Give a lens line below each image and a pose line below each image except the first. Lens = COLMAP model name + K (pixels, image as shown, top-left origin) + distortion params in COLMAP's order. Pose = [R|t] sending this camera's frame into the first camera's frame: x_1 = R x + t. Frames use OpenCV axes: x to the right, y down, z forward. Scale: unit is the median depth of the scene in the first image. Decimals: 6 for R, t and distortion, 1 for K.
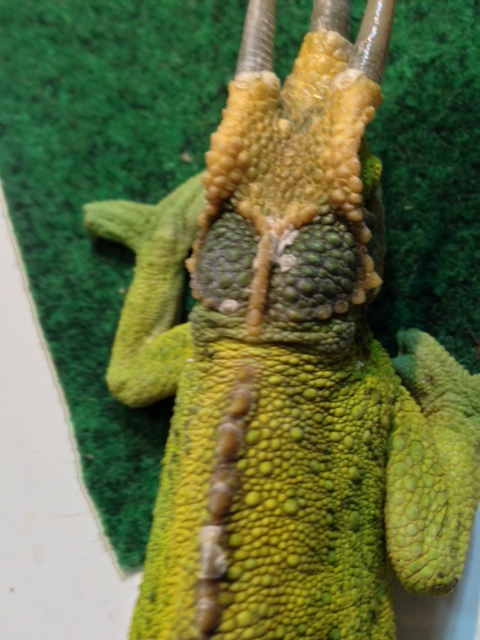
lens RADIAL K [[617.9, 0, 240.0], [0, 617.9, 320.0], [0, 0, 1]] dist [0.132918, -0.295451]
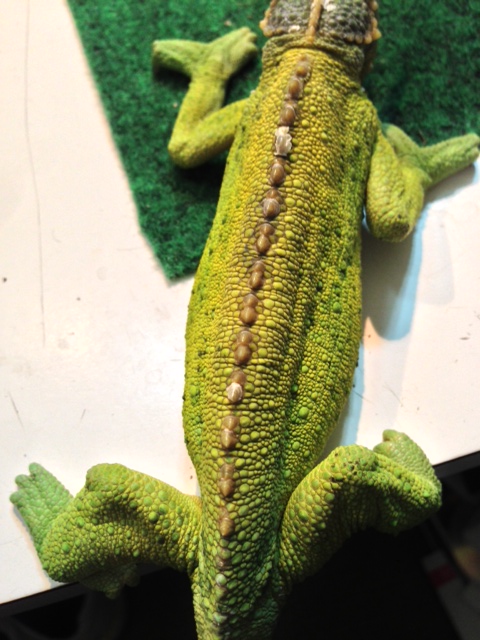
lens RADIAL K [[617.9, 0, 240.0], [0, 617.9, 320.0], [0, 0, 1]] dist [0.132918, -0.295451]
pose [[0.987846, 0.098559, 0.120193, -0.209038], [-0.087954, 0.991999, -0.090566, 0.668787], [-0.128157, 0.078894, 0.988611, -0.434495]]
